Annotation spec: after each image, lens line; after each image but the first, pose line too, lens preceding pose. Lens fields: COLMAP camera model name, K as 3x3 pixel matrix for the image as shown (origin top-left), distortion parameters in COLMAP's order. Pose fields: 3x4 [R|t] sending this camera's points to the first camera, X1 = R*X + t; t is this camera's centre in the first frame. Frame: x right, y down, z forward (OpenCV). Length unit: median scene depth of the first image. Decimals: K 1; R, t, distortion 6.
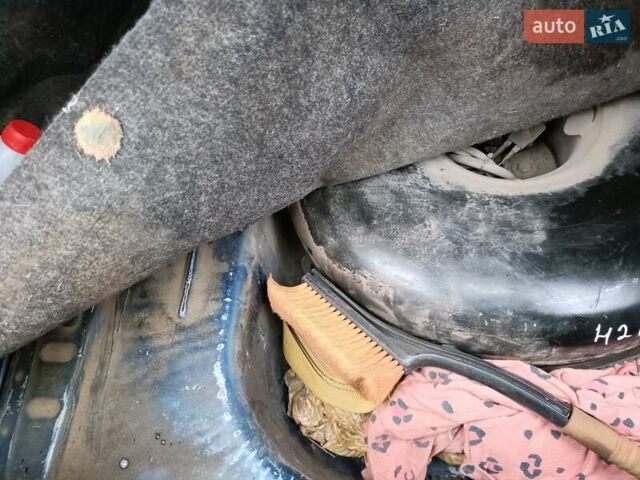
lens RADIAL K [[495.8, 0, 316.1], [0, 495.8, 241.9], [0, 0, 1]] dist [0.032884, -0.055132]
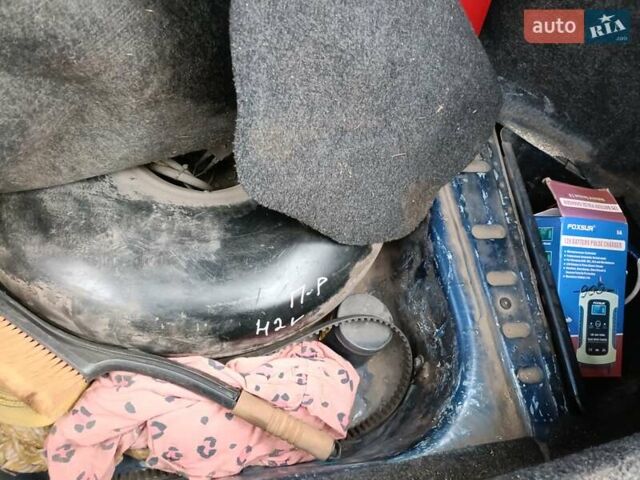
lens RADIAL K [[495.8, 0, 316.1], [0, 495.8, 241.9], [0, 0, 1]] dist [0.032884, -0.055132]
pose [[0.888695, -0.006391, 0.458455, 0.131938], [-0.005144, 0.999701, 0.023908, -0.045976], [-0.458470, -0.023605, 0.888396, -0.107944]]
